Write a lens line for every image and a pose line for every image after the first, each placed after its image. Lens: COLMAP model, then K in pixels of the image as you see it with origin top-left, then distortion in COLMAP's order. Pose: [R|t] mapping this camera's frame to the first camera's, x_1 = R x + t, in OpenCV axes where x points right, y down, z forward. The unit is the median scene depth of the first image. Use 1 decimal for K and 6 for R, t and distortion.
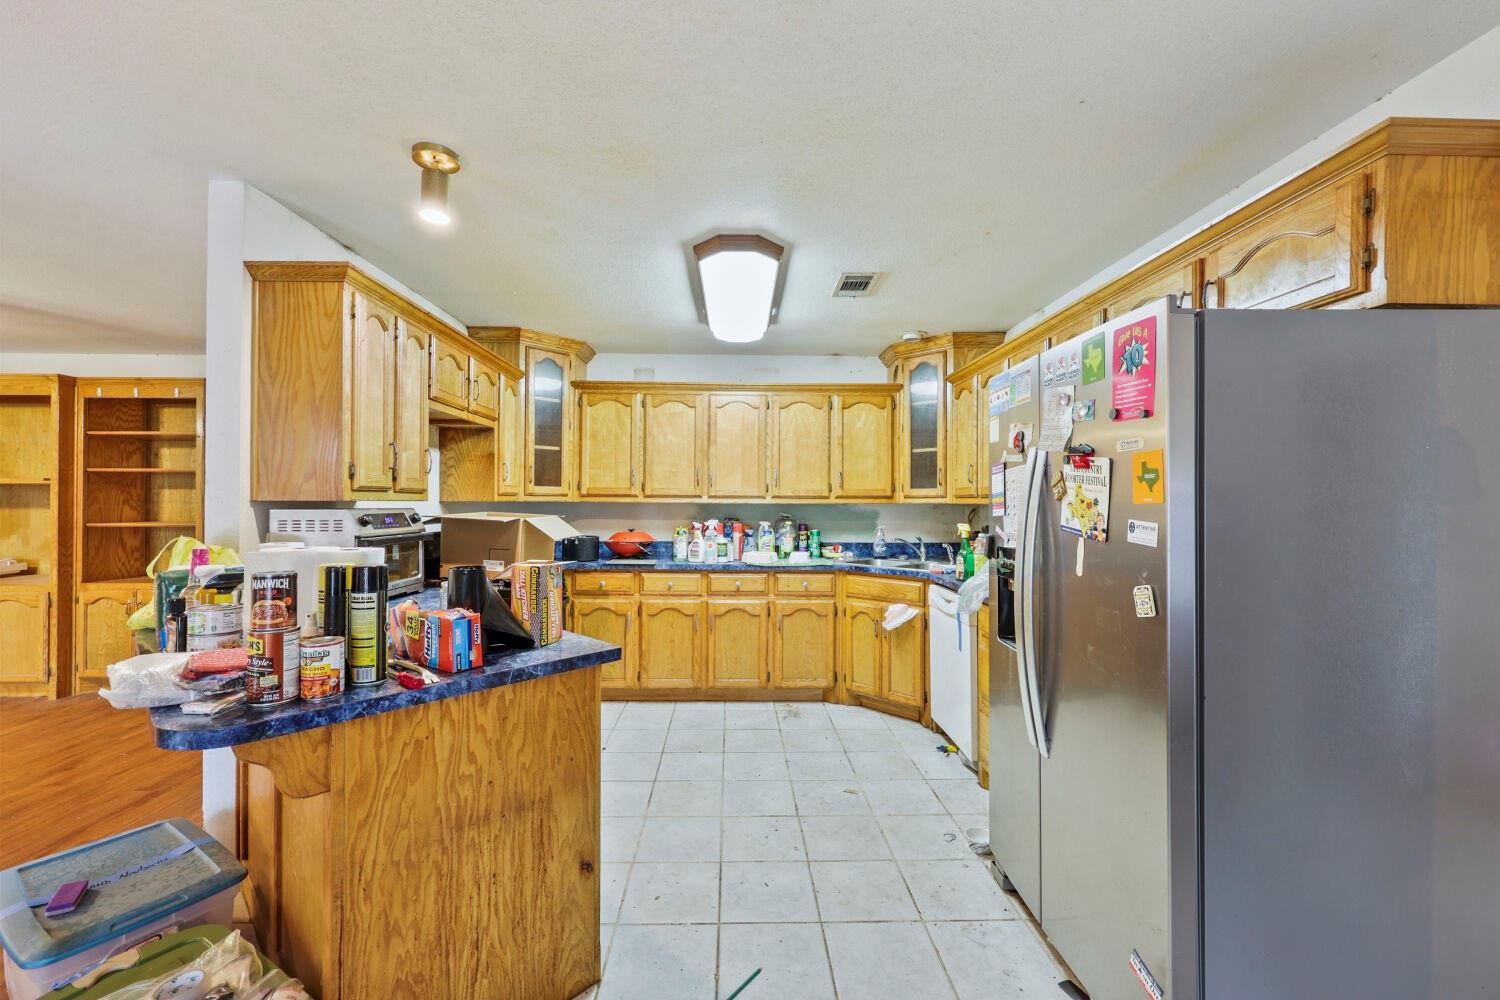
lens RADIAL K [[584.4, 0, 735.9], [0, 584.4, 503.7], [0, 0, 1]] dist [-0.007060, -0.000391]
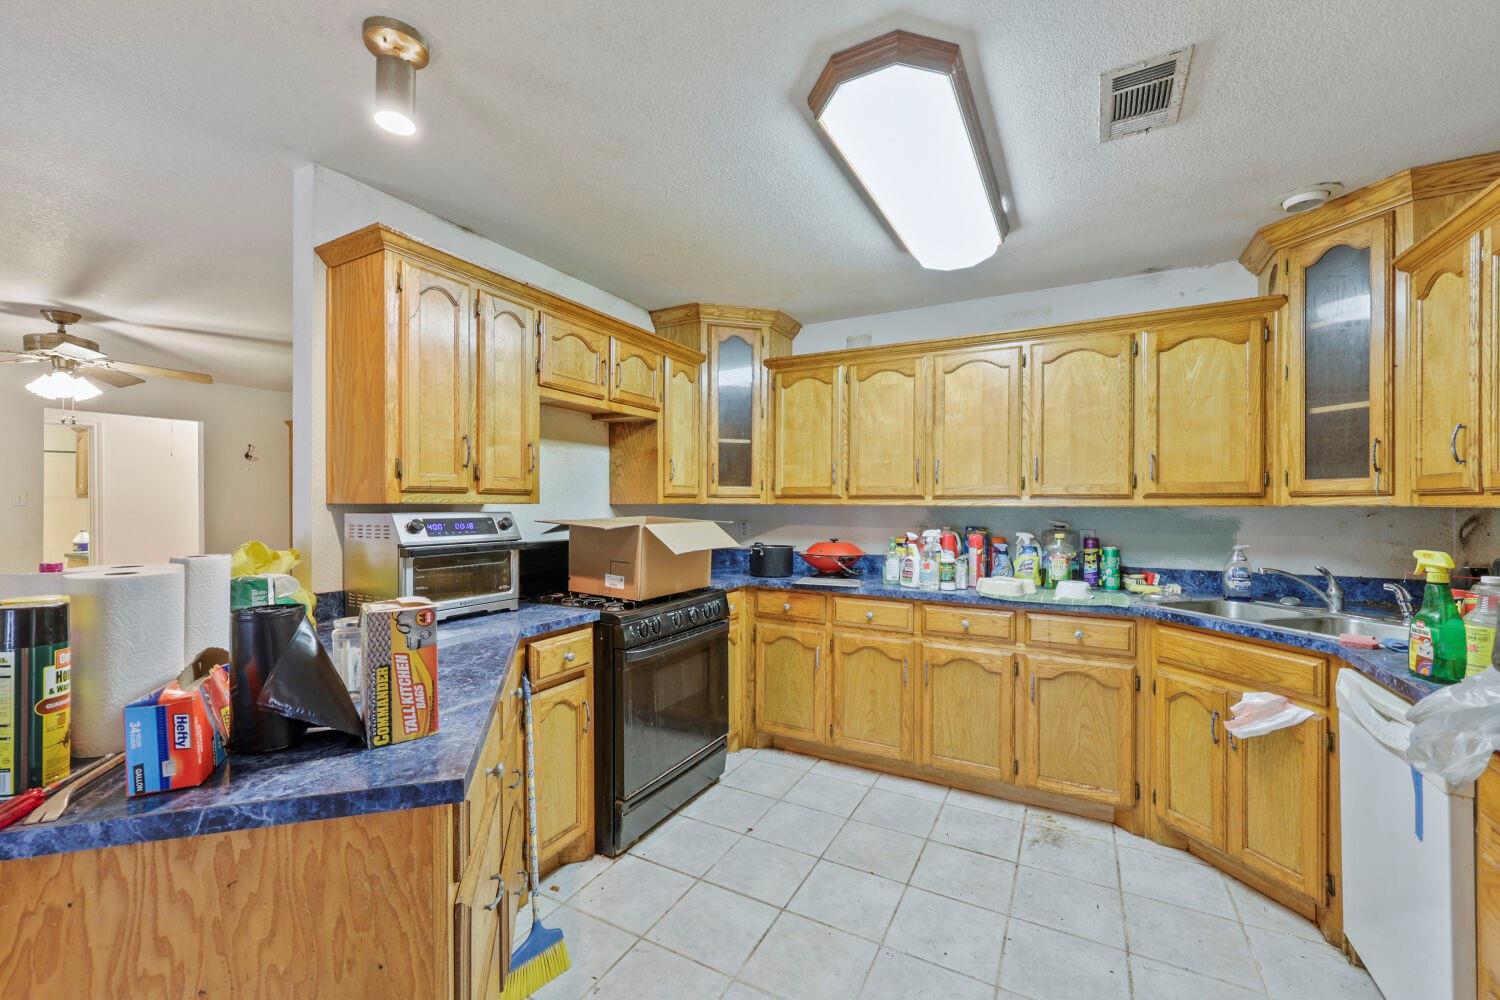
lens RADIAL K [[584.4, 0, 755.5], [0, 584.4, 511.2], [0, 0, 1]] dist [-0.007060, -0.000391]
pose [[0.874455, 0.002448, -0.485101, 0.114216], [0.001118, 0.999974, 0.007063, 0.000338], [0.485106, -0.006719, 0.874429, 0.258958]]
